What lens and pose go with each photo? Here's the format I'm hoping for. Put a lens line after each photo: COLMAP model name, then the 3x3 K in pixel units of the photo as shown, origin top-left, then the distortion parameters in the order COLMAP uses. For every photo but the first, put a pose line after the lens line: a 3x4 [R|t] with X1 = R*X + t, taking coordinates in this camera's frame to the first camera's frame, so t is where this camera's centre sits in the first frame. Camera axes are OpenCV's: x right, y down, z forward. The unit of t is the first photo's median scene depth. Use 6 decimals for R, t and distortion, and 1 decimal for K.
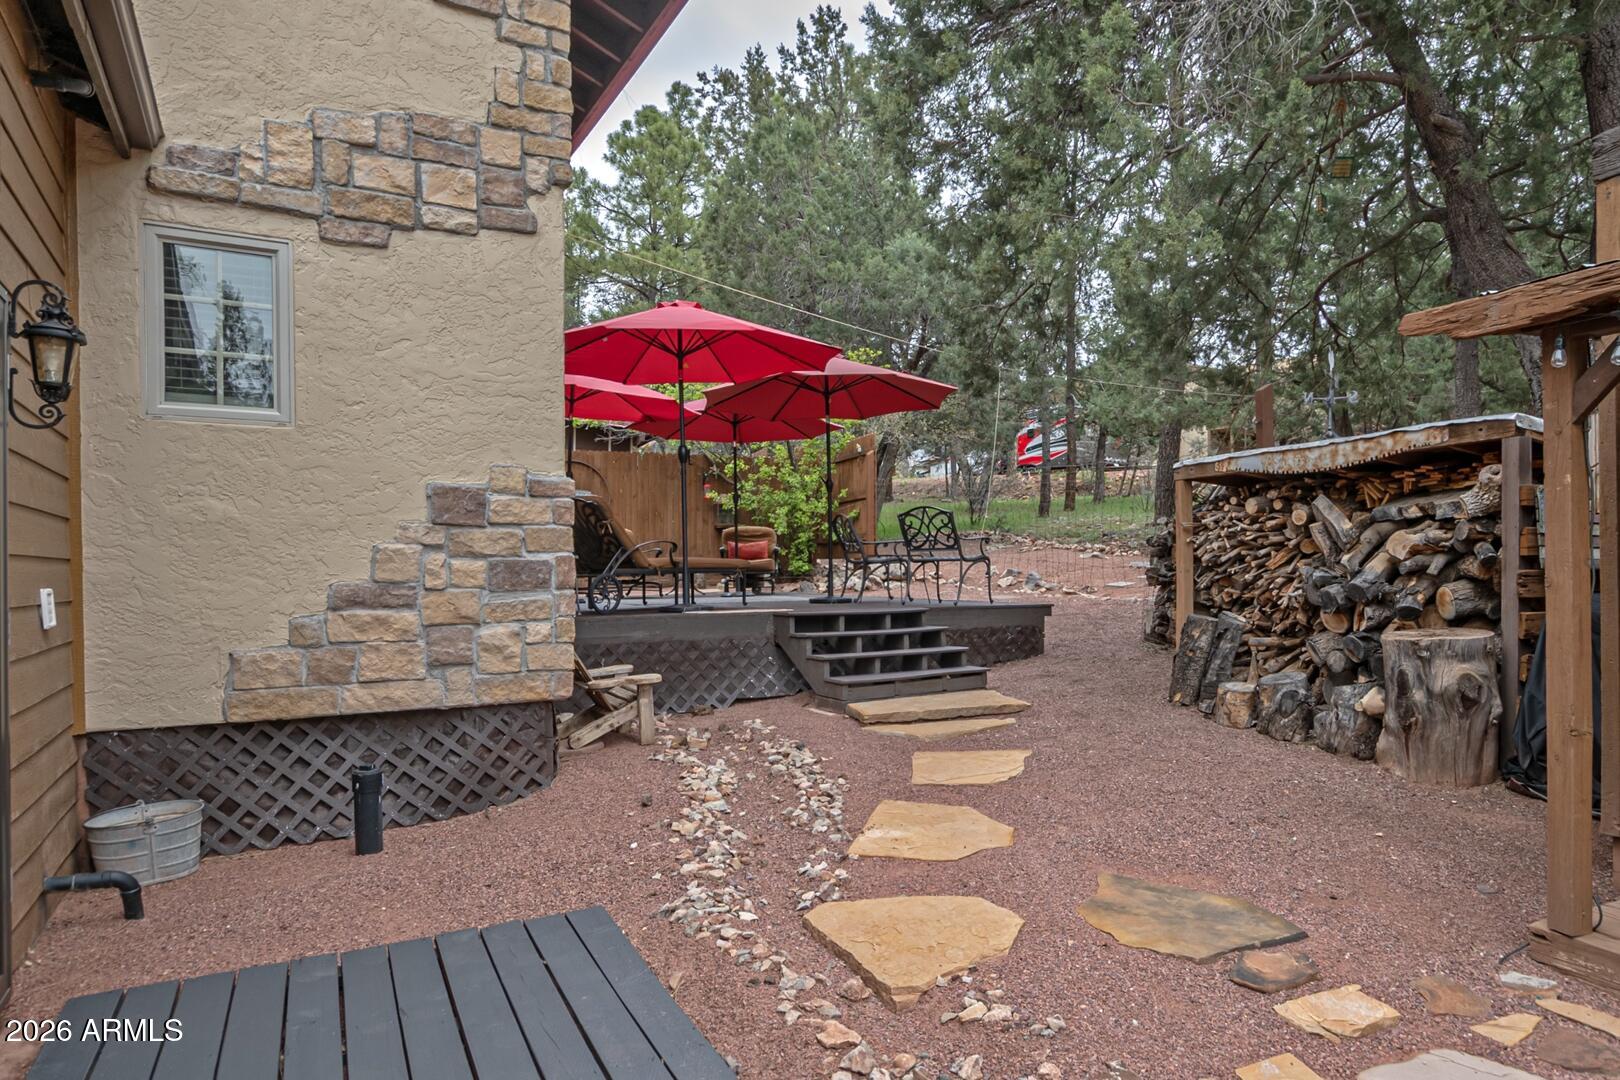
lens RADIAL K [[994.9, 0, 839.3], [0, 994.9, 612.5], [0, 0, 1]] dist [-0.005491, -0.001303]
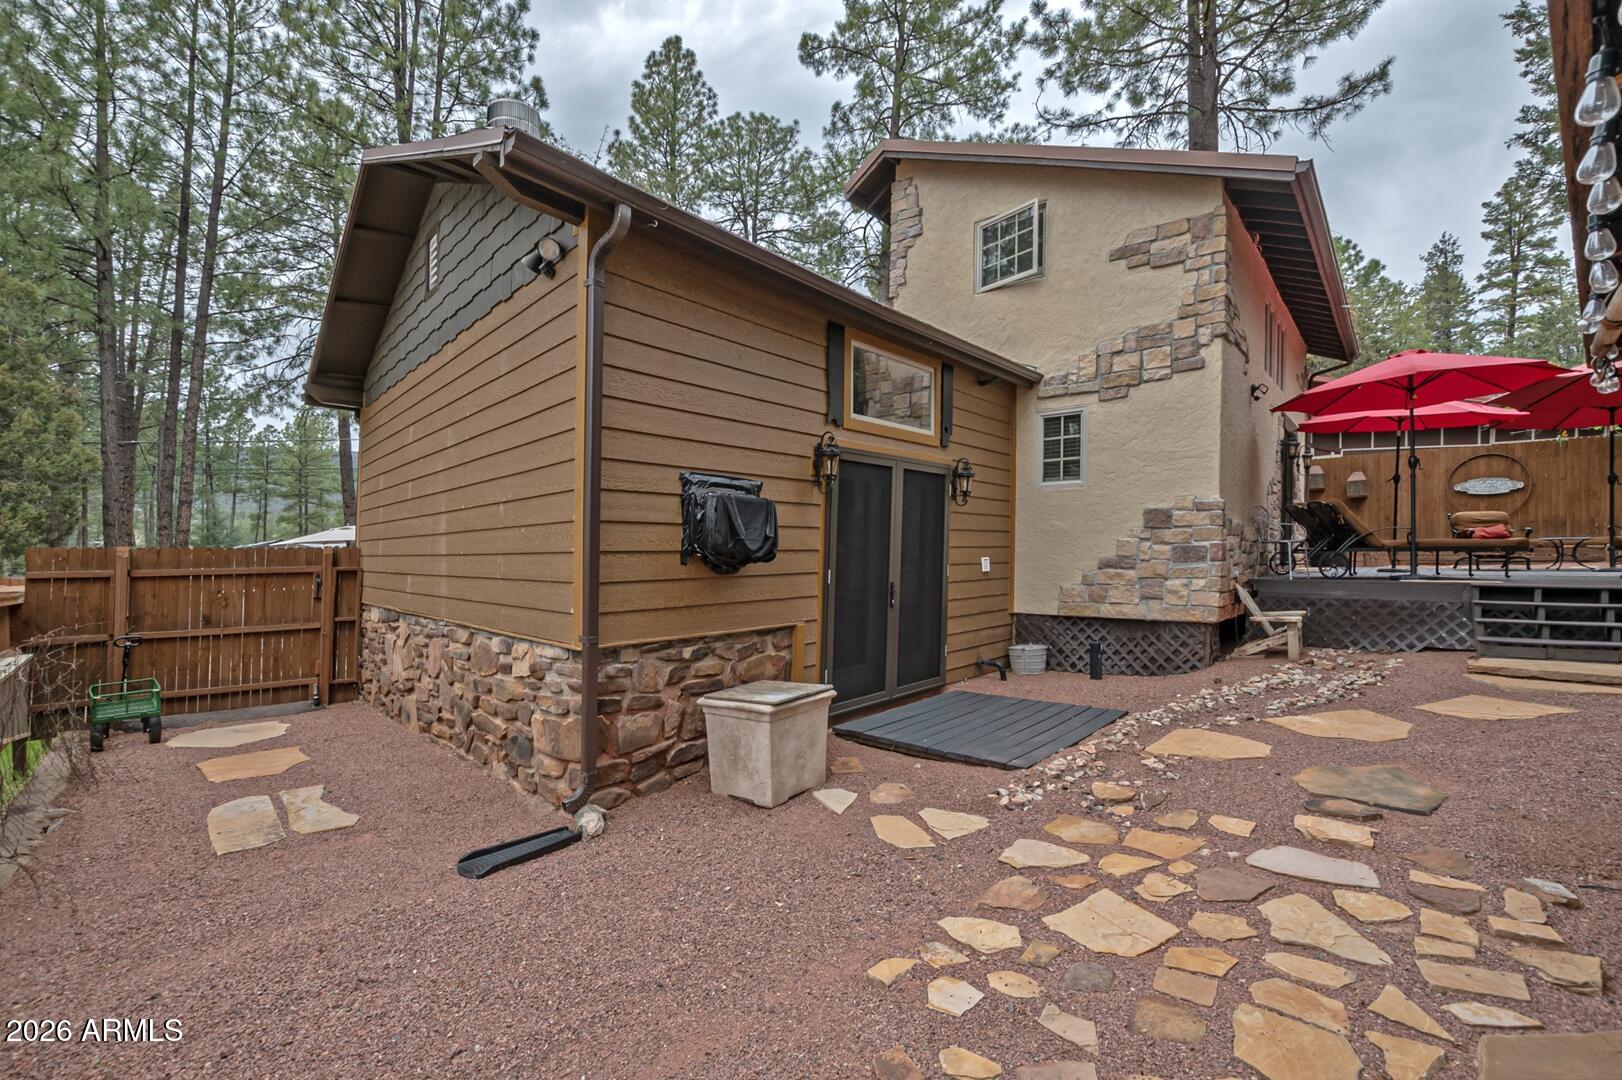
lens RADIAL K [[709.3, 0, 809.6], [0, 709.3, 554.0], [0, 0, 1]] dist [-0.025334, 0.000255]
pose [[0.331155, 0.009439, -0.943529, 0.711518], [-0.033699, 0.999430, -0.001830, -0.010406], [0.942974, 0.032402, 0.331284, -0.110601]]
